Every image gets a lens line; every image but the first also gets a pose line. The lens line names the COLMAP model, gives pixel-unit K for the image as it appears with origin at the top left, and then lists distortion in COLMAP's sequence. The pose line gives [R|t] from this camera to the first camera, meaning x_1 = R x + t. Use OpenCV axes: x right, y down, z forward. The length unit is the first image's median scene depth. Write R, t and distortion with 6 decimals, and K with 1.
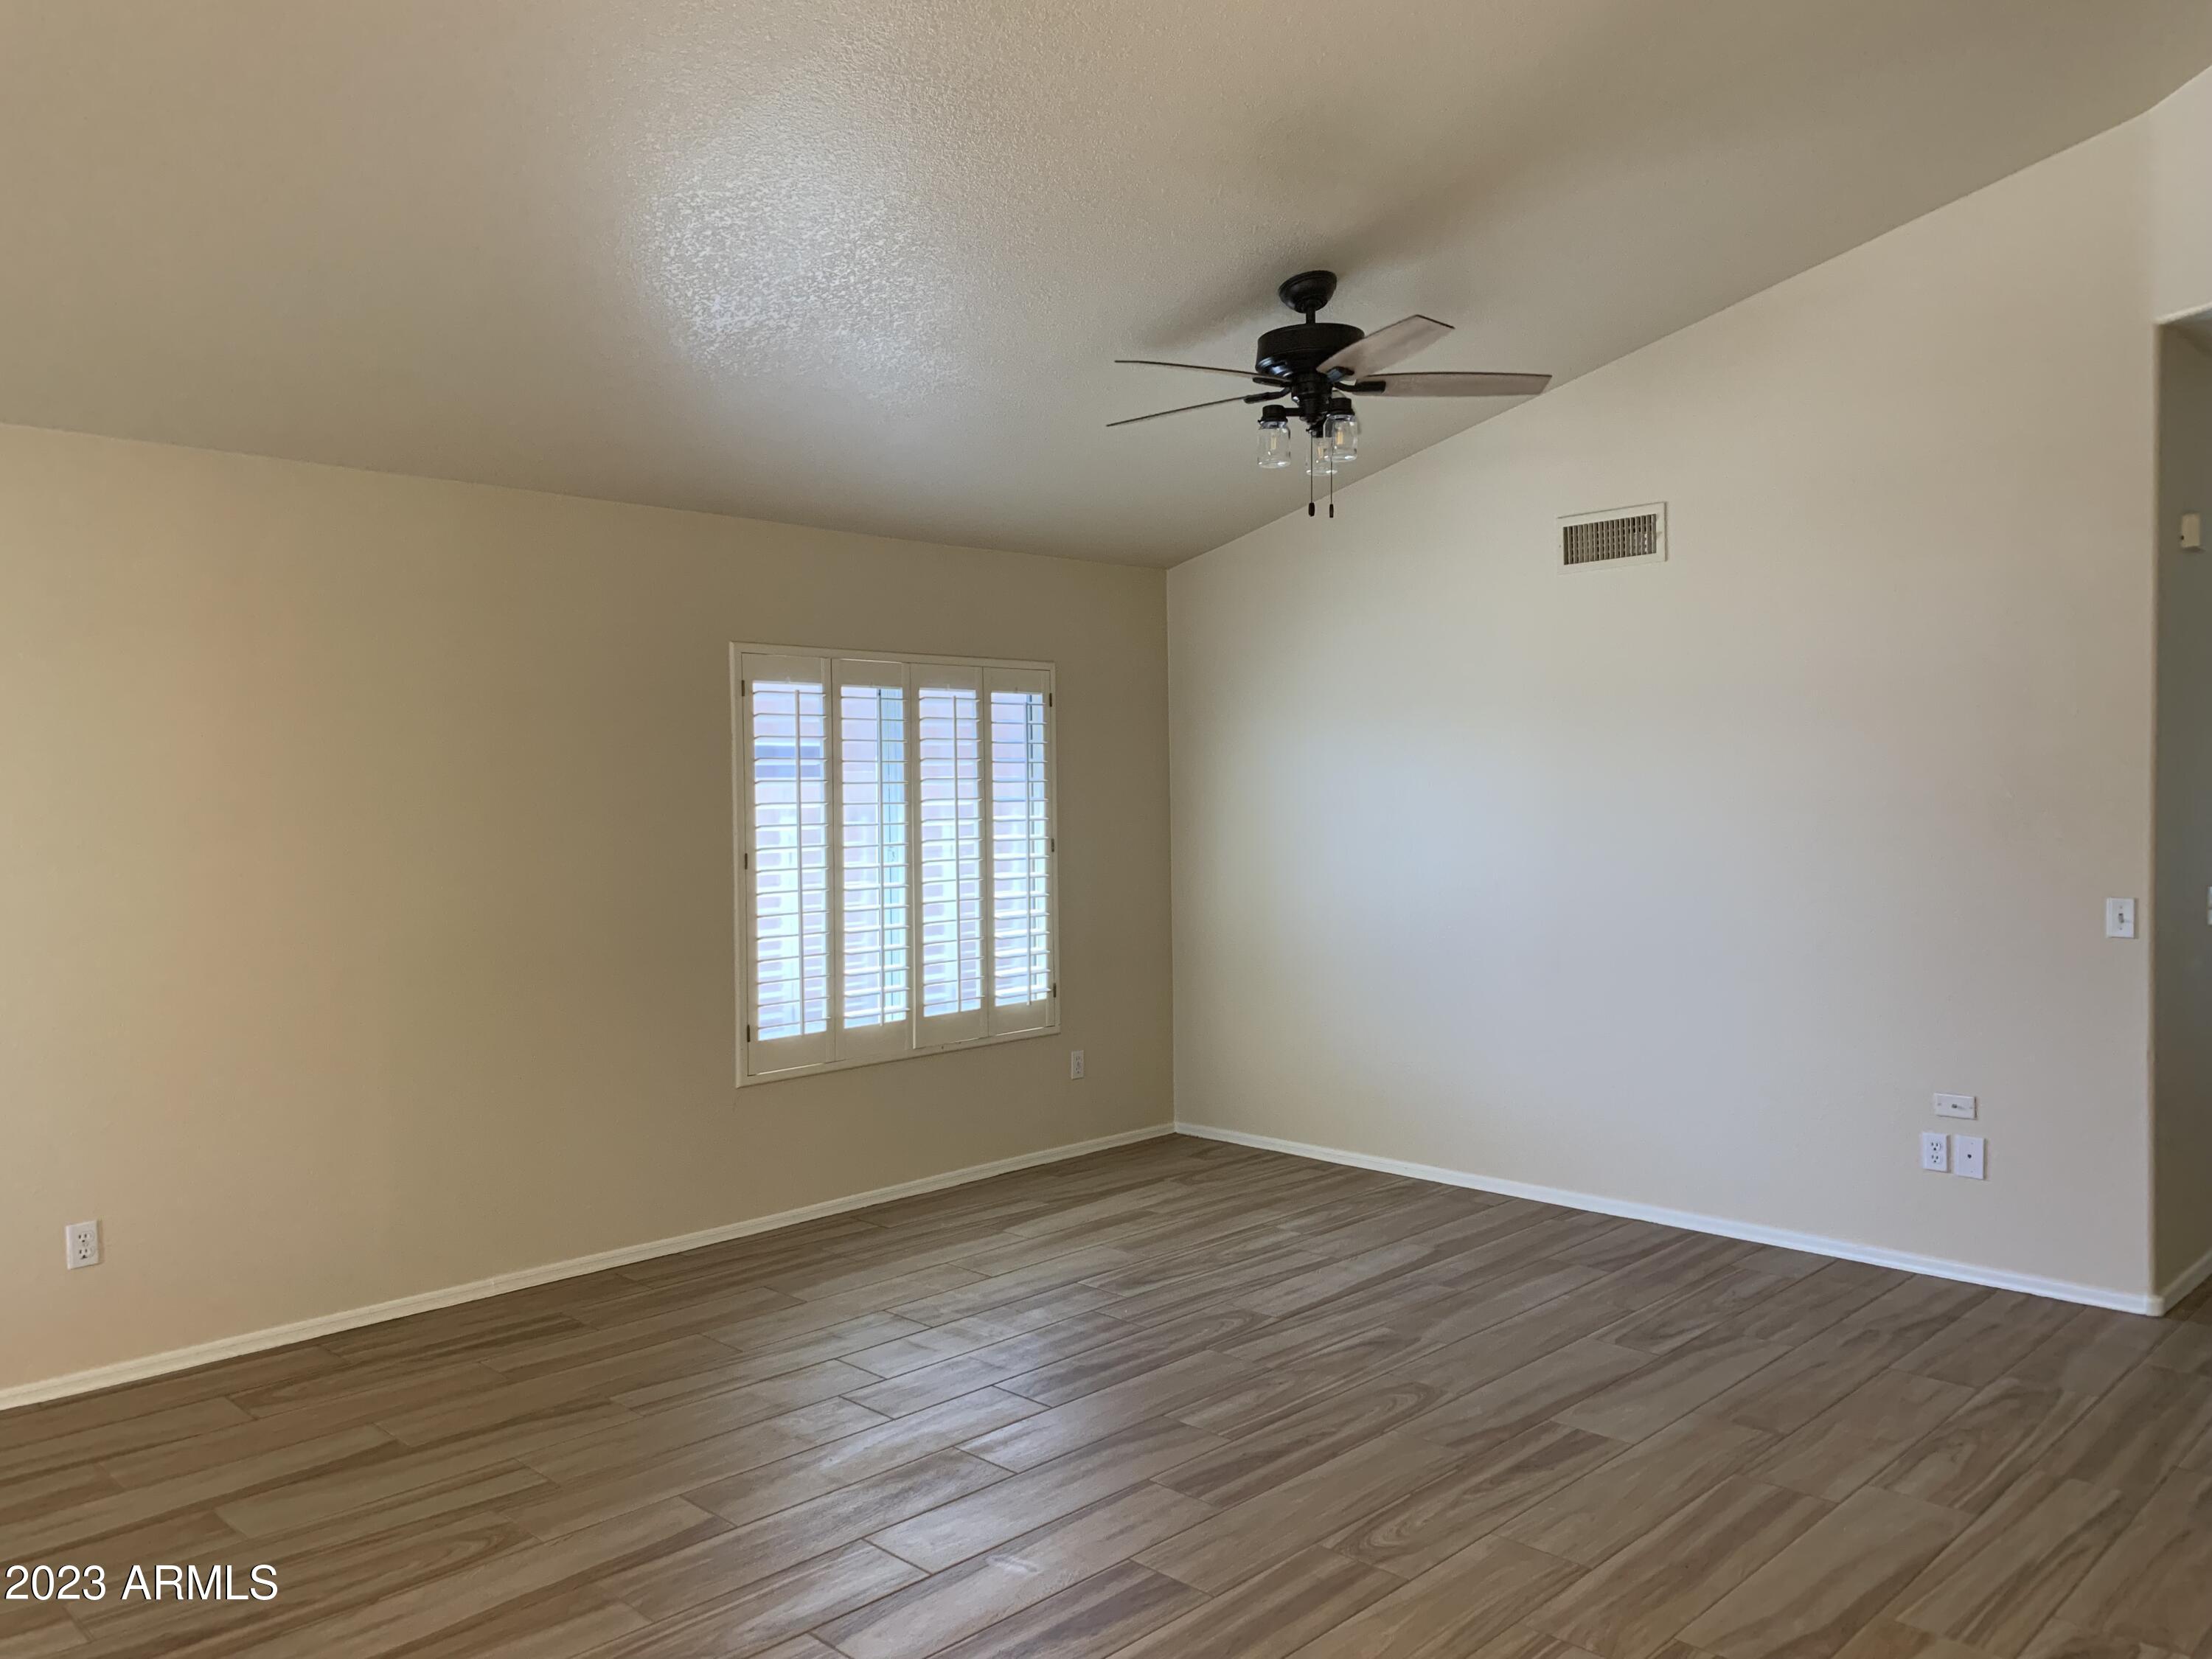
lens RADIAL K [[1664.8, 0, 1106.0], [0, 1664.8, 829.5], [0, 0, 1]] dist [0.000803, -0.001582]
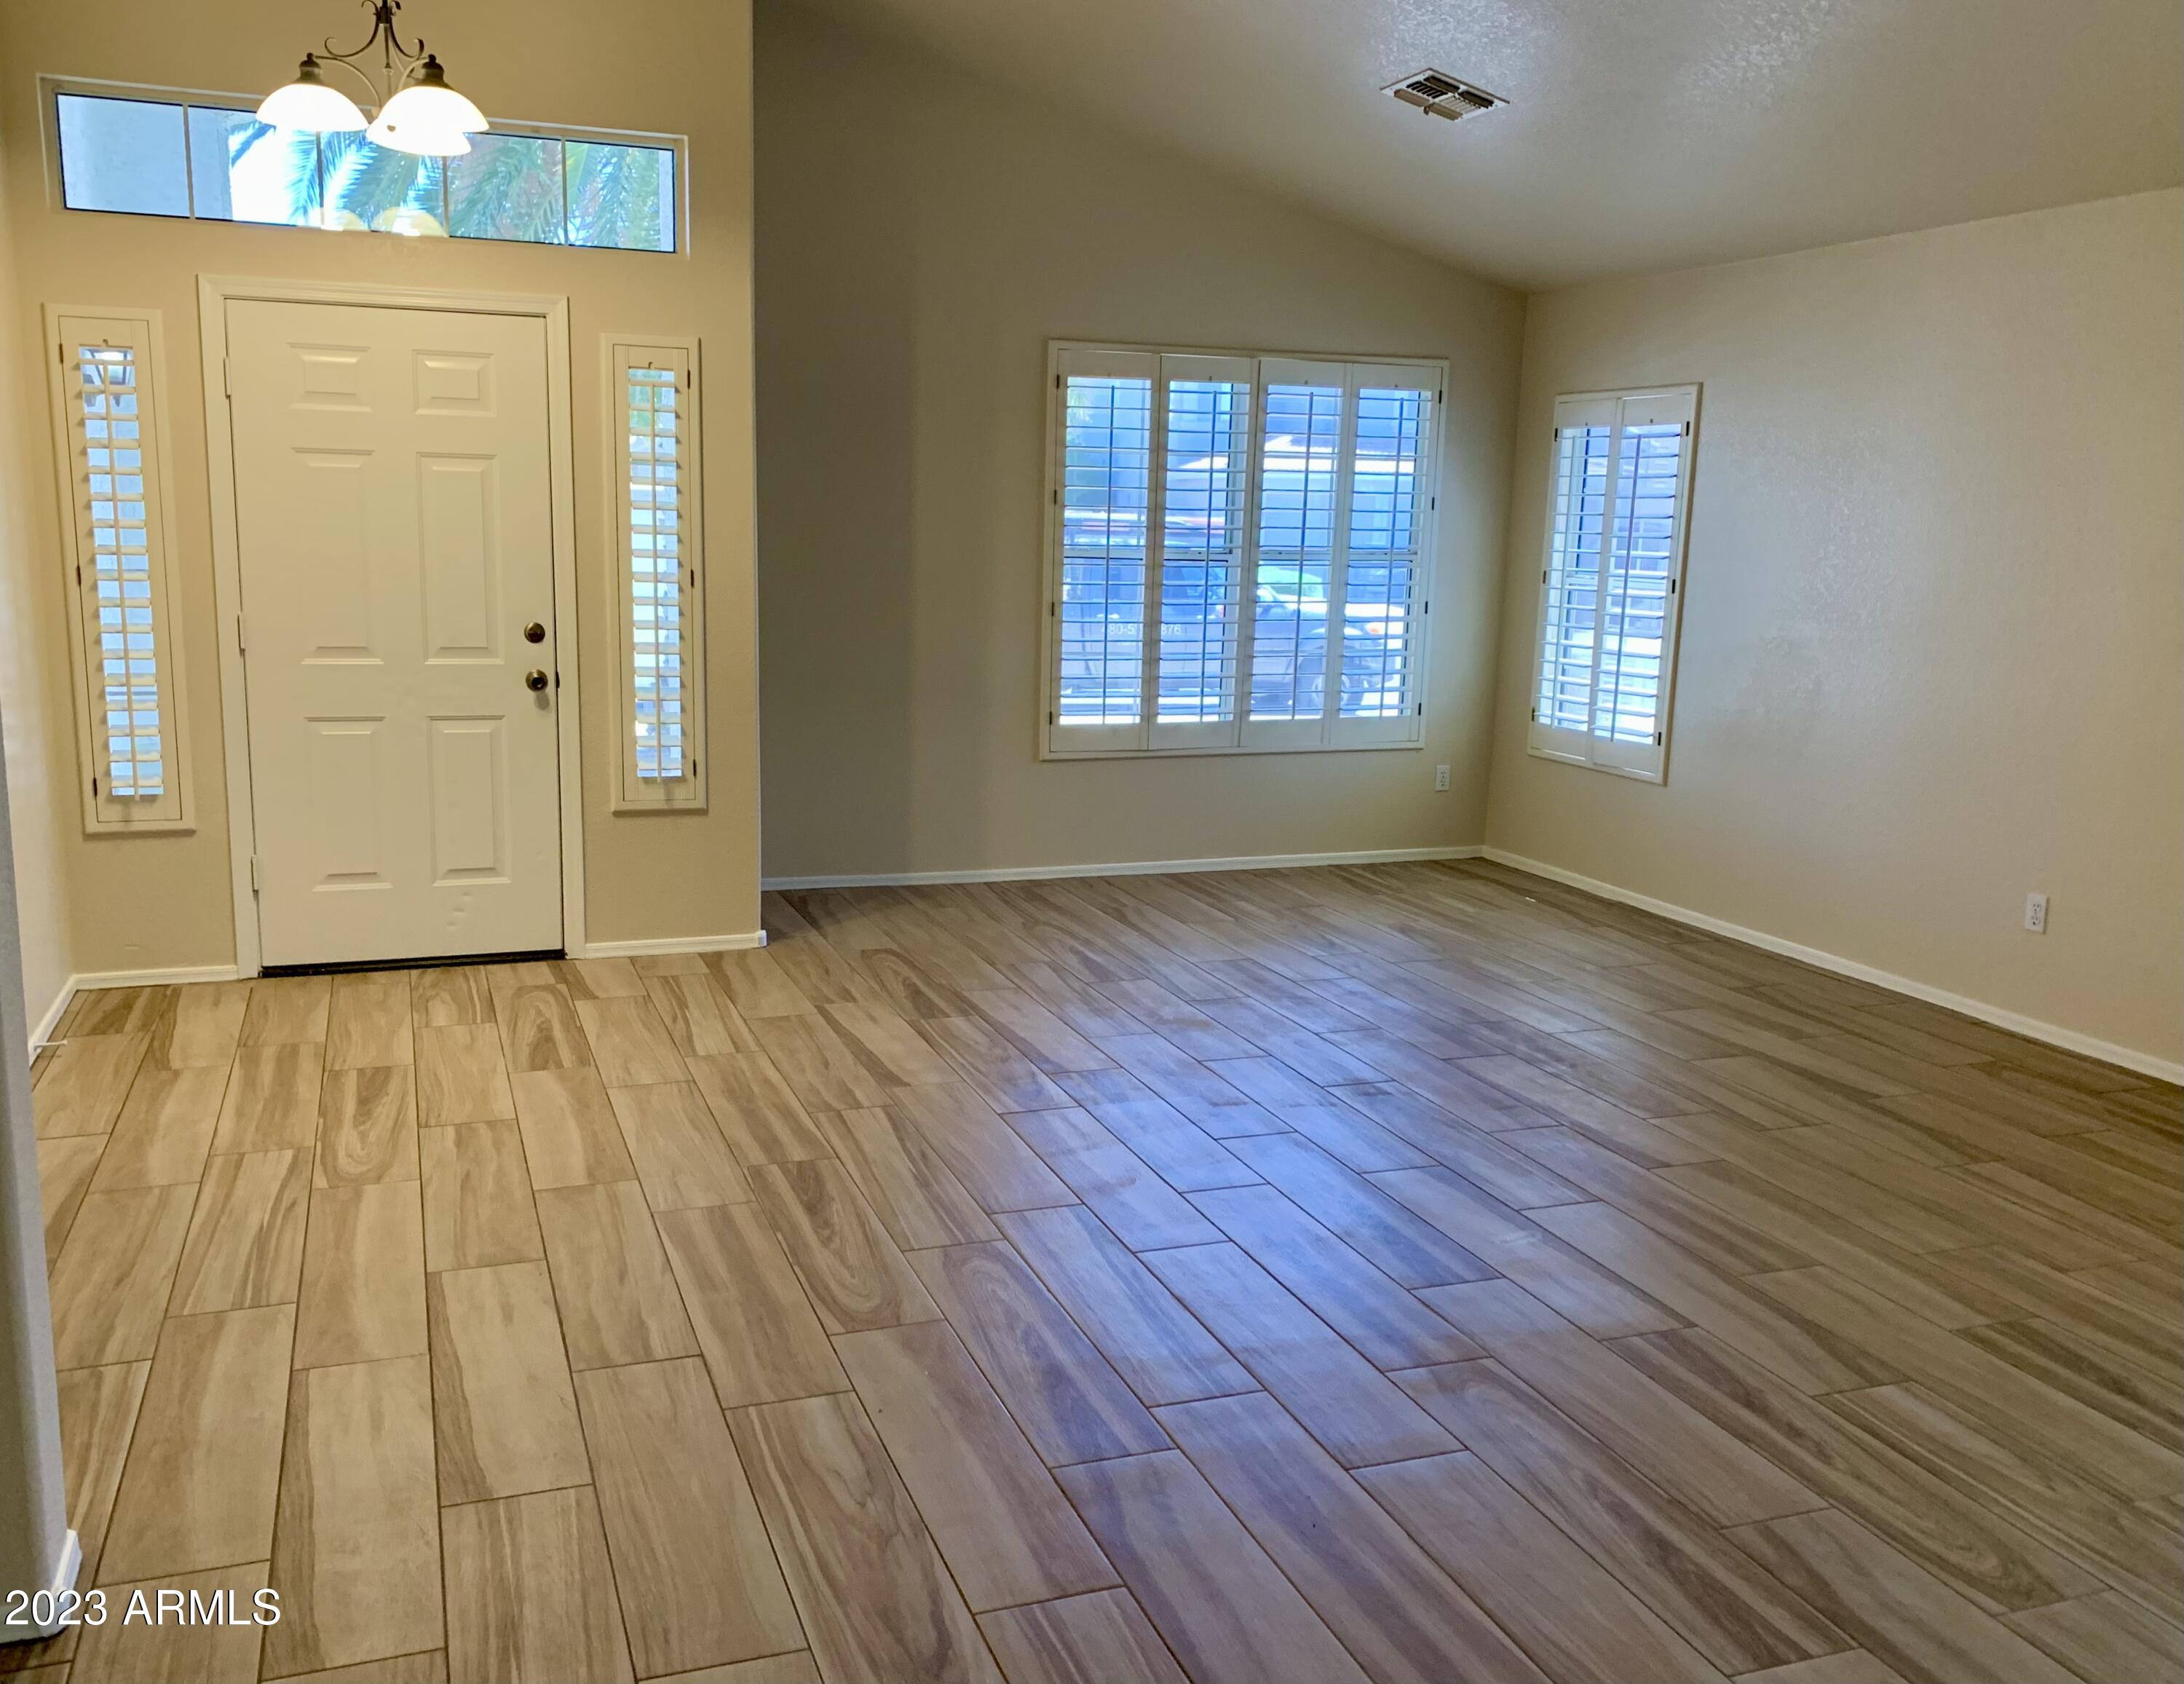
lens RADIAL K [[1818.5, 0, 1092.0], [0, 1818.5, 842.0], [0, 0, 1]] dist [0.002665, 0.002683]
pose [[-0.410249, 0.165610, -0.896811, 0.914427], [-0.046587, 0.978284, 0.201966, -0.036196], [0.910783, 0.124636, -0.393625, 0.988928]]
